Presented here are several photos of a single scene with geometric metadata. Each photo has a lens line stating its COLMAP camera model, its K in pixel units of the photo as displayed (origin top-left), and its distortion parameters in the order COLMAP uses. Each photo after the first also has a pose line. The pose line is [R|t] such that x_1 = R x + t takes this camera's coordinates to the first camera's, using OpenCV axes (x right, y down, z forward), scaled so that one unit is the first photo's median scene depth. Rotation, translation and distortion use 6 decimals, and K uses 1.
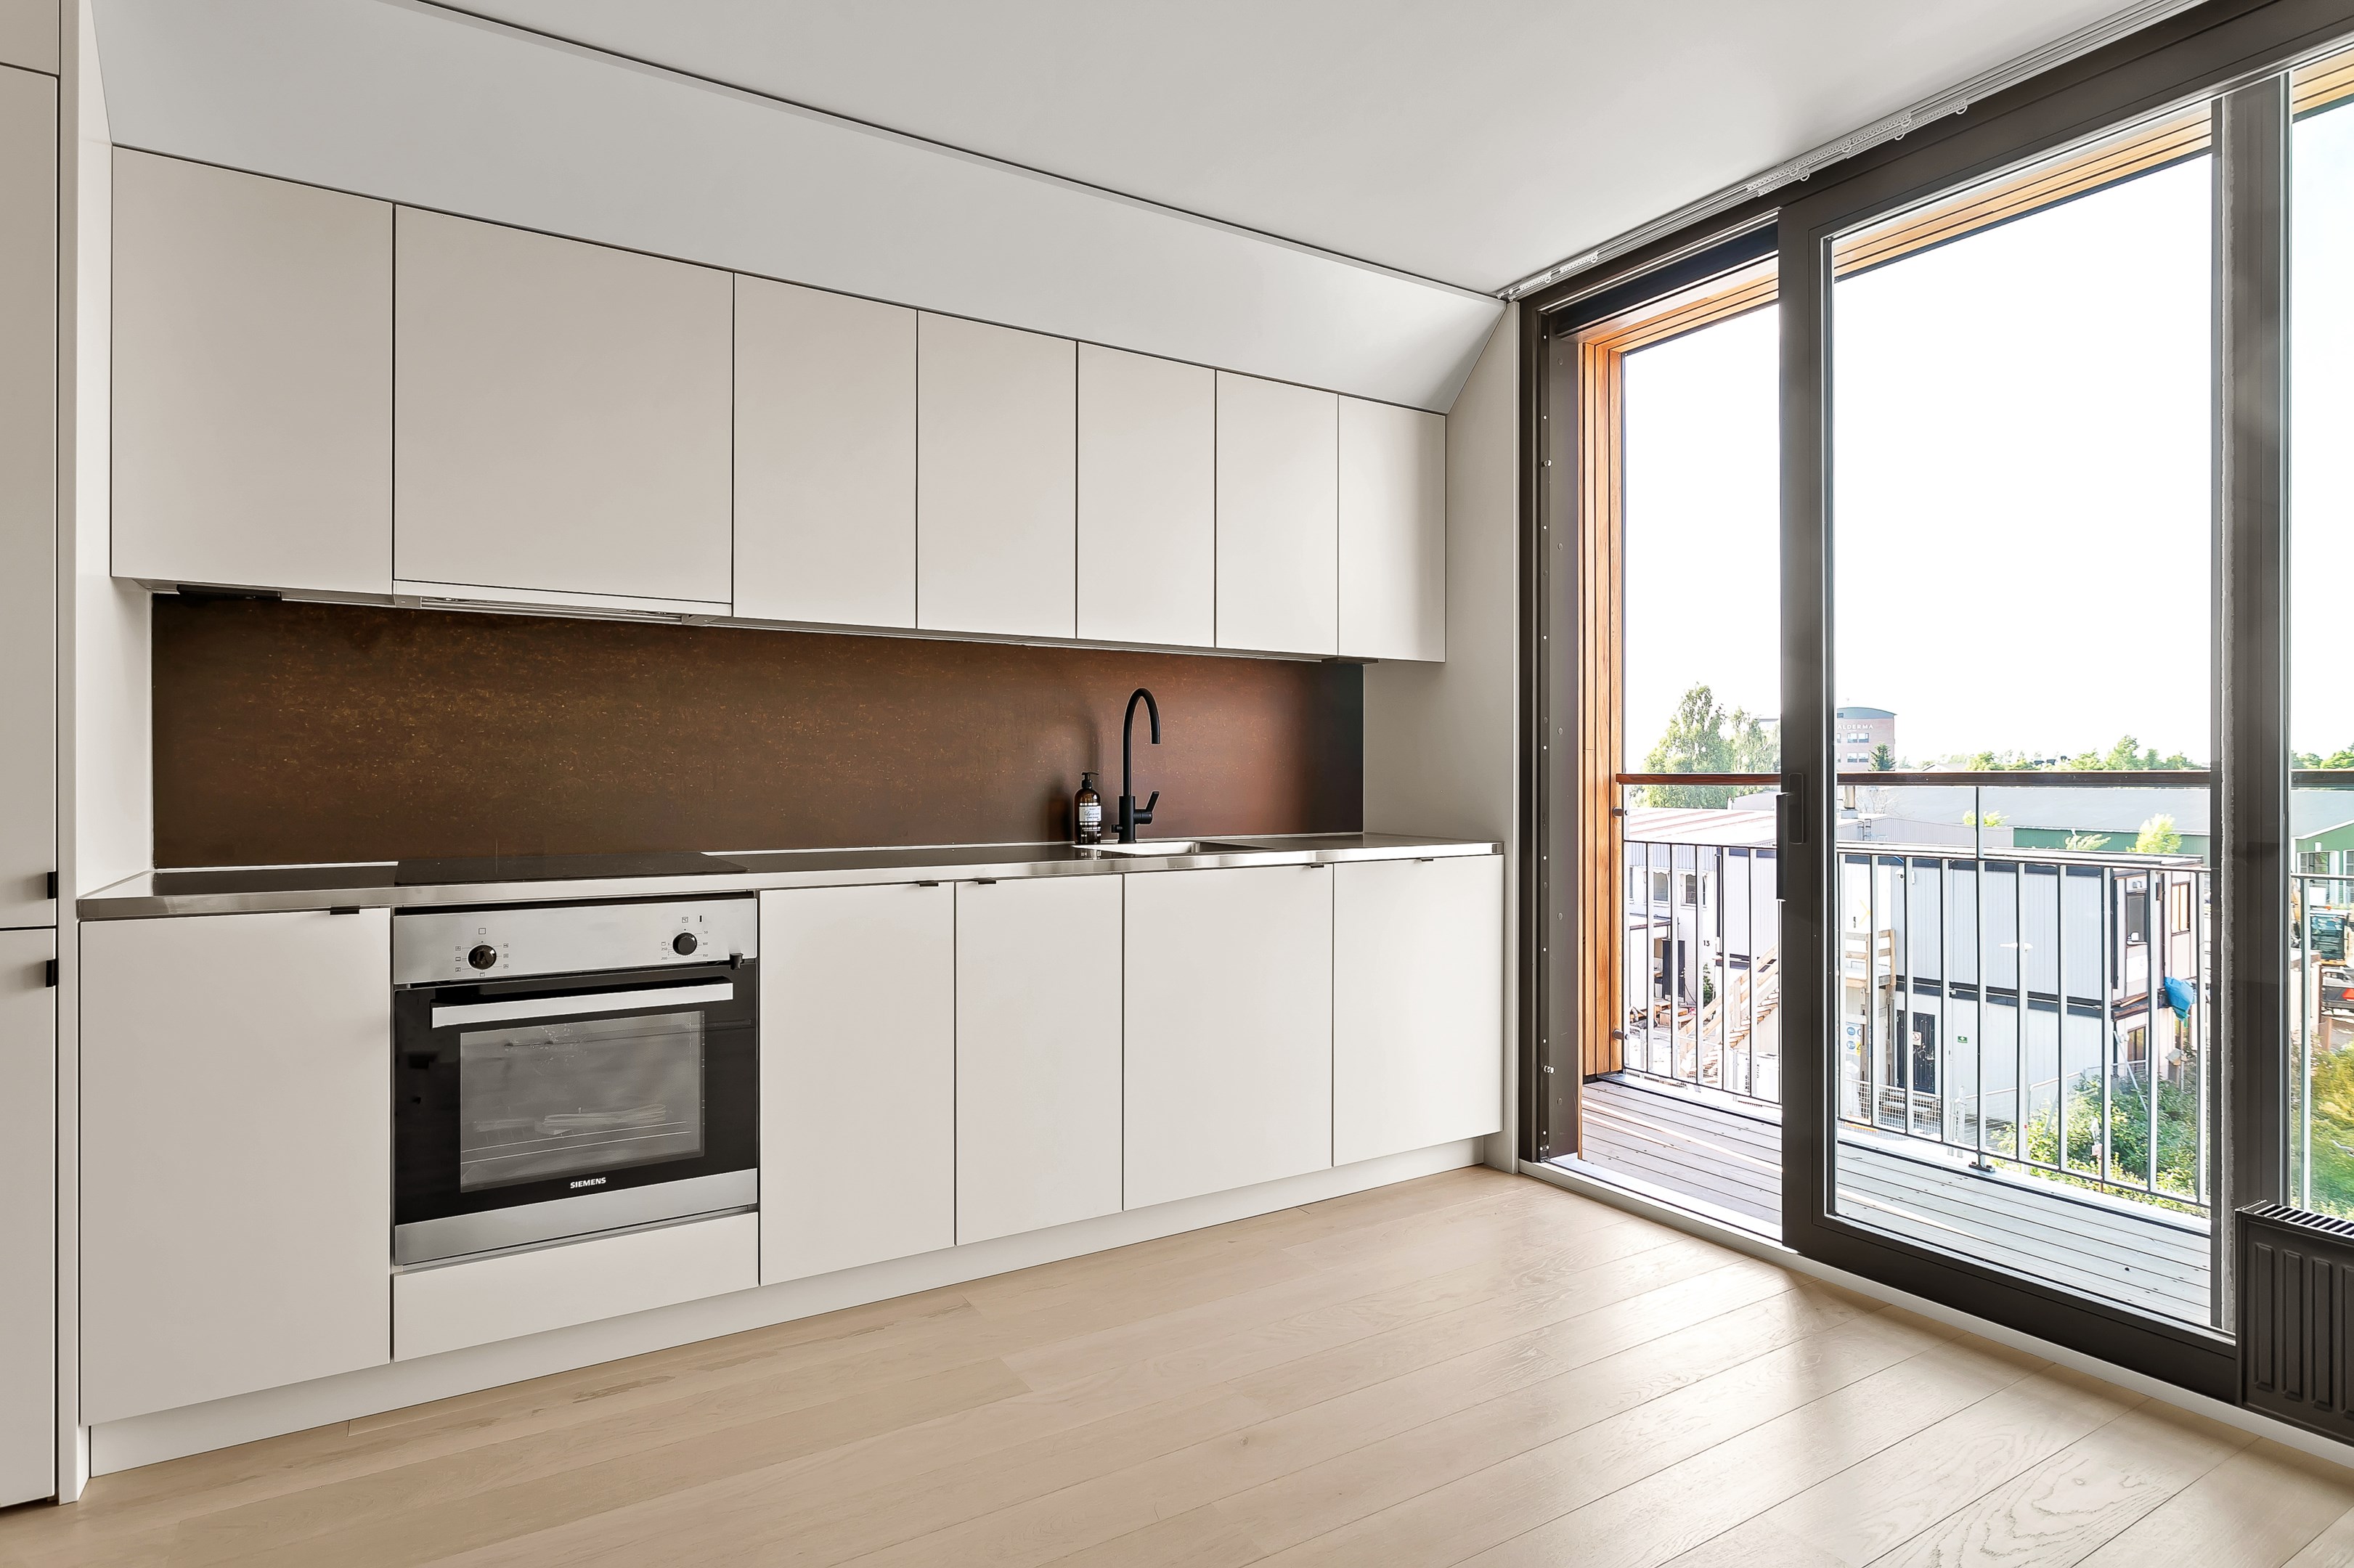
lens RADIAL K [[1232.2, 0, 1174.5], [0, 1232.2, 773.5], [0, 0, 1]] dist [0.003350, 0.000112]
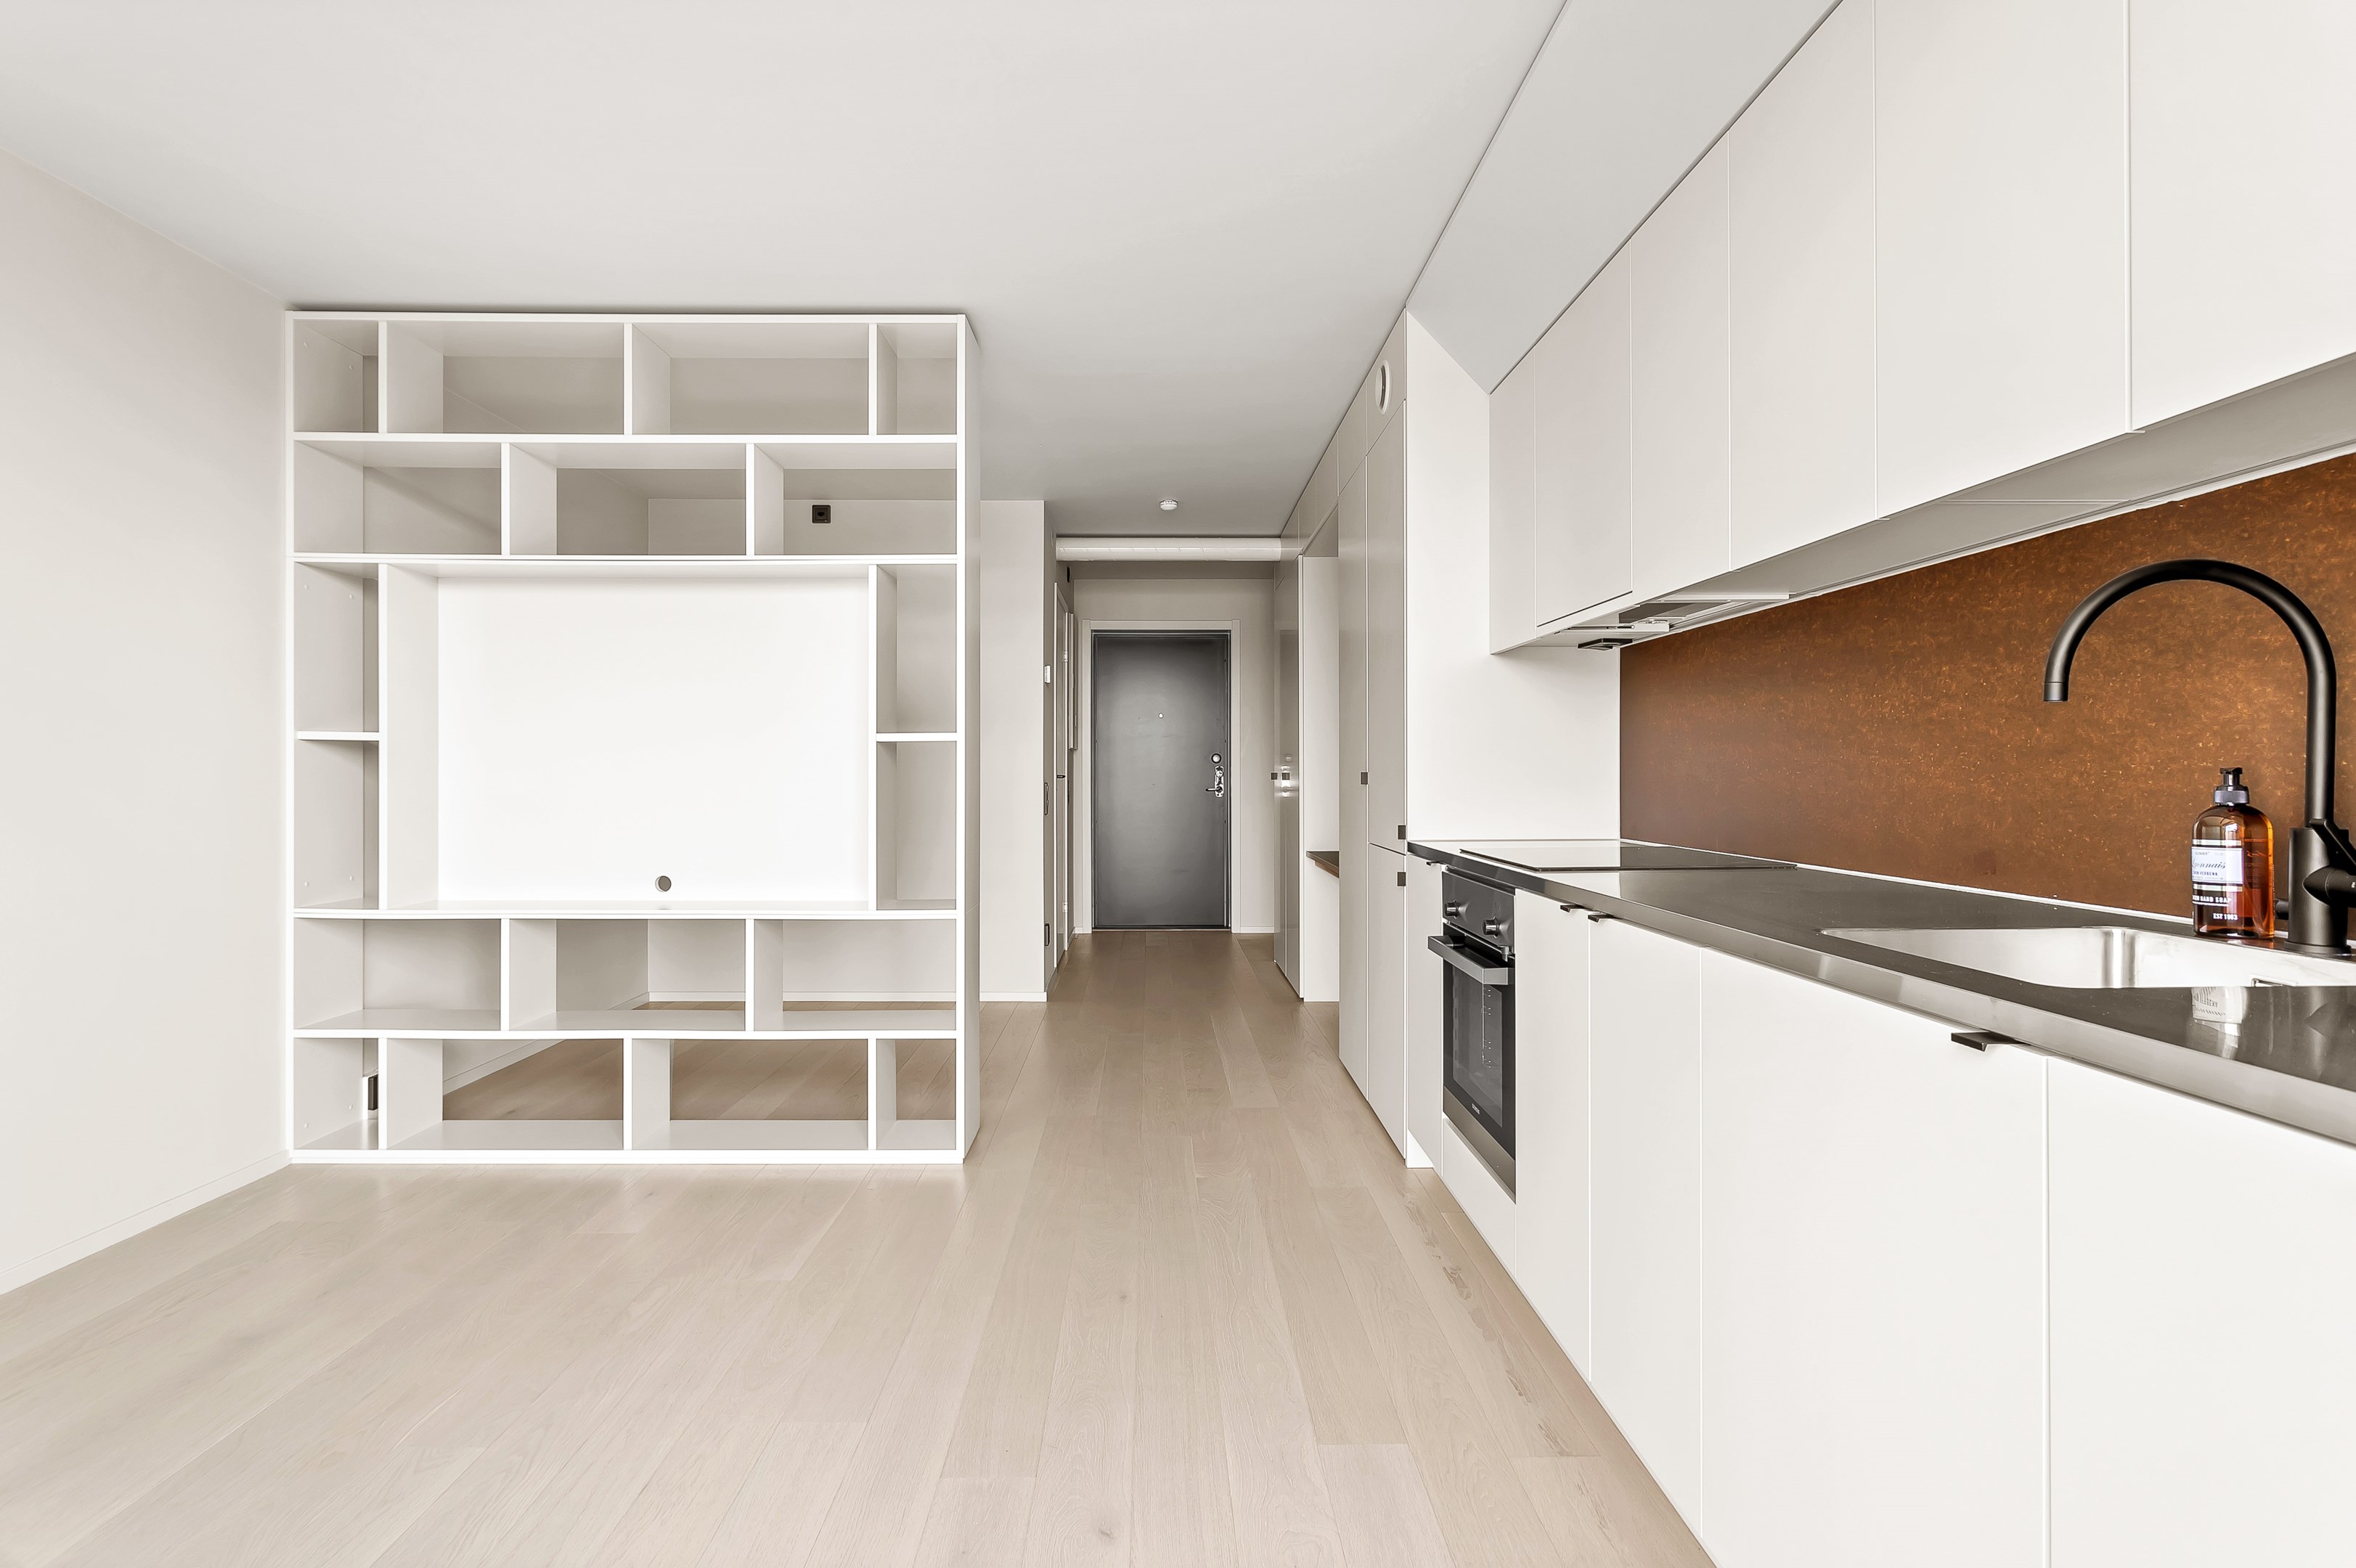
lens RADIAL K [[1233.3, 0, 1177.8], [0, 1233.3, 777.2], [0, 0, 1]] dist [0.003350, 0.000112]
pose [[-0.503245, 0.002818, -0.864139, 0.730505], [-0.000240, 0.999994, 0.003401, 0.001120], [0.864144, 0.001919, -0.503241, 1.371653]]
